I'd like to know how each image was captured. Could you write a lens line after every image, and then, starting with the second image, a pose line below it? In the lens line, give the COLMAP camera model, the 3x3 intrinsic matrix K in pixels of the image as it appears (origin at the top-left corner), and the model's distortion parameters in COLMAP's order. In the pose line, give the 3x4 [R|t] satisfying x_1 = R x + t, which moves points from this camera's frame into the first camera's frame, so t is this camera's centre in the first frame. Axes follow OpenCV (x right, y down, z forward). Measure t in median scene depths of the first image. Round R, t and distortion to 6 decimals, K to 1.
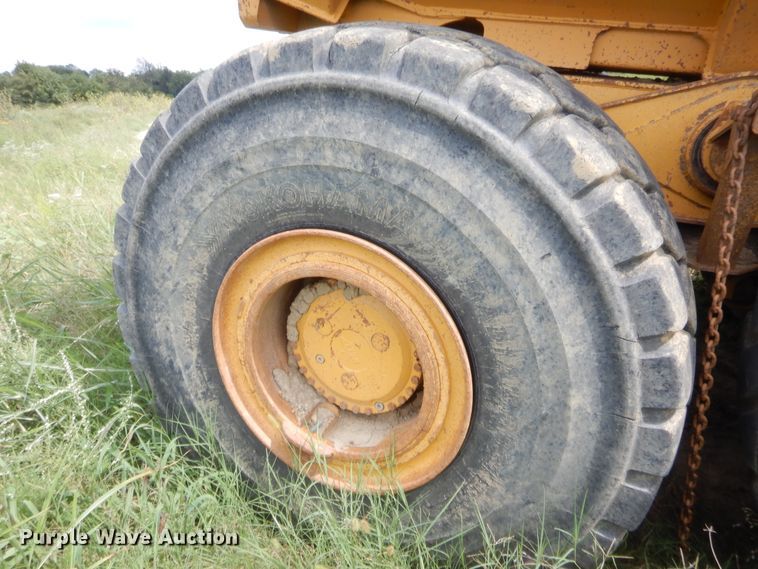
lens RADIAL K [[543.2, 0, 380.5], [0, 543.2, 283.7], [0, 0, 1]] dist [0.014273, -0.004438]
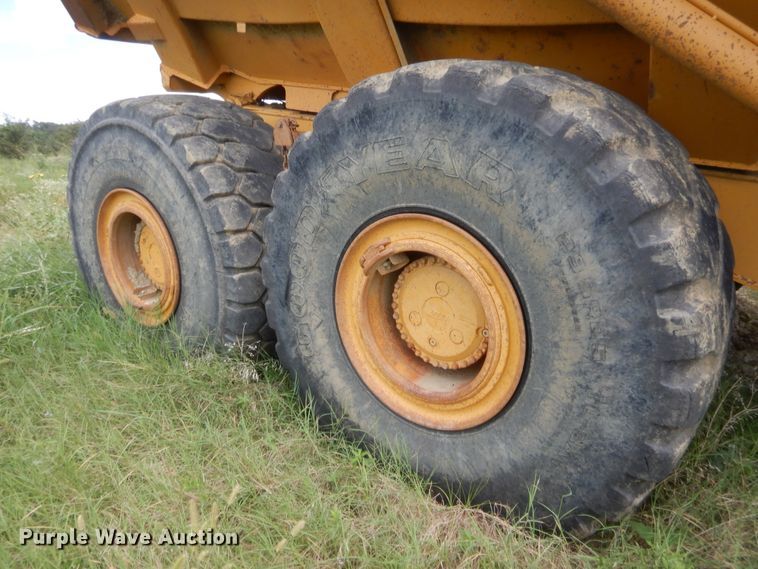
lens RADIAL K [[543.2, 0, 380.5], [0, 543.2, 283.7], [0, 0, 1]] dist [0.014273, -0.004438]
pose [[0.975665, 0.056643, -0.211824, 1.439718], [-0.068711, 0.996380, -0.050047, 0.332312], [0.208223, 0.063384, 0.976026, -0.932834]]
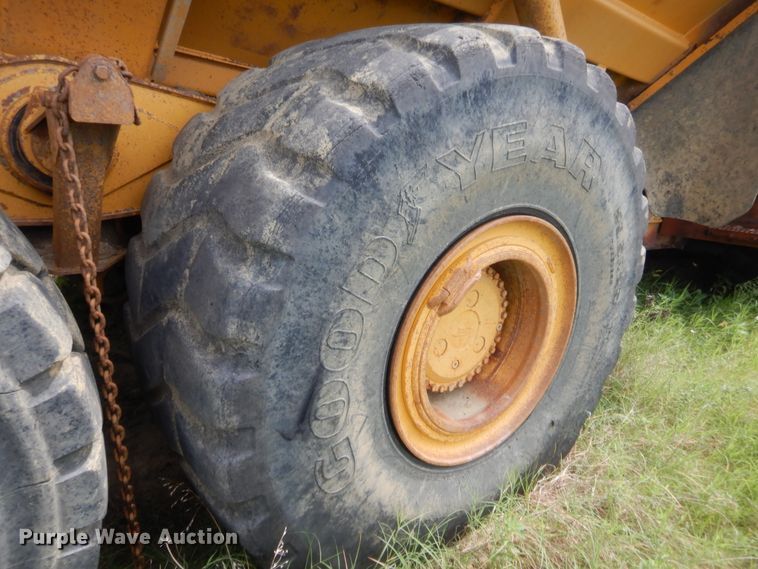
lens RADIAL K [[537.1, 0, 375.6], [0, 537.1, 281.5], [0, 0, 1]] dist [0.019812, -0.002341]
pose [[0.462545, -0.245695, 0.851872, 0.075714], [0.236970, 0.960139, 0.148253, -0.030832], [-0.854340, 0.133294, 0.502330, 0.141891]]
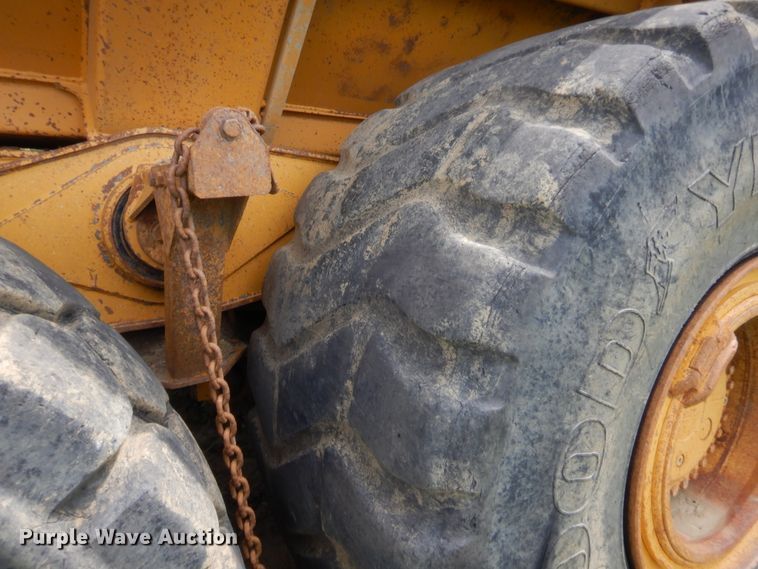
lens RADIAL K [[537.1, 0, 375.6], [0, 537.1, 281.5], [0, 0, 1]] dist [0.019812, -0.002341]
pose [[0.548658, -0.222294, 0.805952, 0.227065], [0.341373, 0.939547, 0.026750, -0.111827], [-0.763177, 0.260454, 0.591376, 0.428000]]
